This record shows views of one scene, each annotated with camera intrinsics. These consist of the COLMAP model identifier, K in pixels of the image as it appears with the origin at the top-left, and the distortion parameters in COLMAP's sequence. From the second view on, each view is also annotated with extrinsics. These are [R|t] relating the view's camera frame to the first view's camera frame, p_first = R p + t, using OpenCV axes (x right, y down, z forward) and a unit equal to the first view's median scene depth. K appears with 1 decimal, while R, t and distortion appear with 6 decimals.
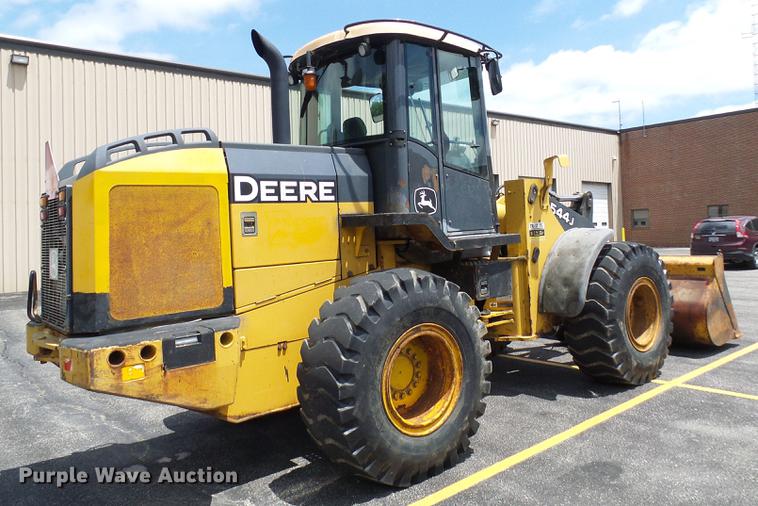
lens RADIAL K [[596.4, 0, 394.3], [0, 596.4, 205.1], [0, 0, 1]] dist [-0.015860, 0.002831]
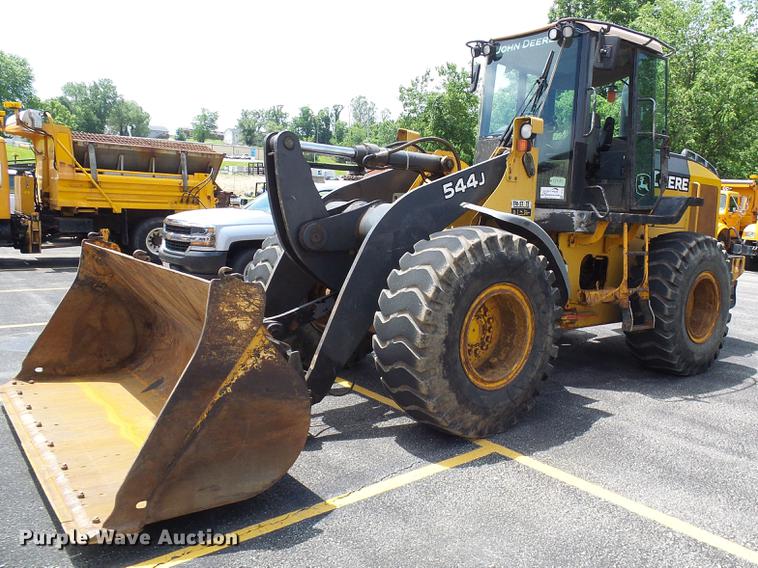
lens RADIAL K [[607.9, 0, 430.3], [0, 607.9, 269.8], [0, 0, 1]] dist [-0.001243, -0.000434]
pose [[0.994818, 0.100697, 0.014074, -0.882193], [-0.101674, 0.986069, 0.131644, 0.063165], [-0.000622, -0.132392, 0.991197, -0.715184]]
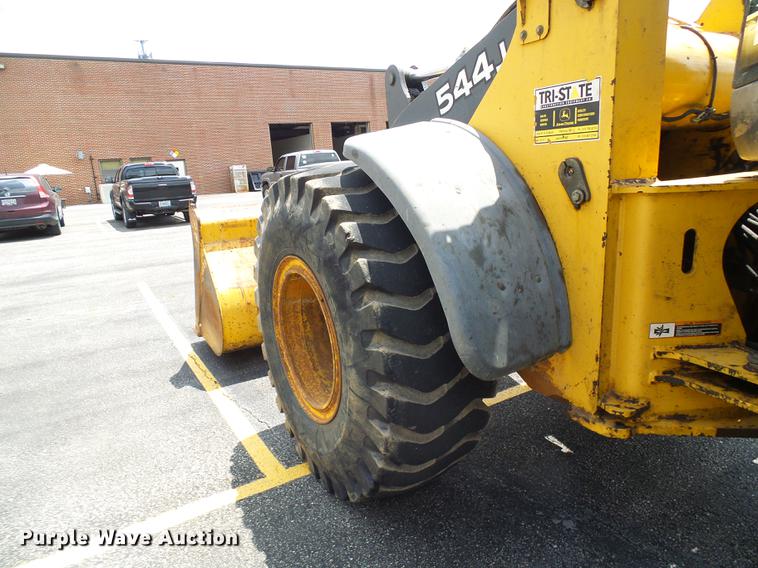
lens RADIAL K [[517.6, 0, 389.6], [0, 517.6, 285.7], [0, 0, 1]] dist [-0.003326, -0.000627]
pose [[-0.157347, 0.298164, -0.941456, -0.231424], [0.088772, 0.953743, 0.287218, 0.090253], [0.983545, -0.038382, -0.176537, 0.506802]]
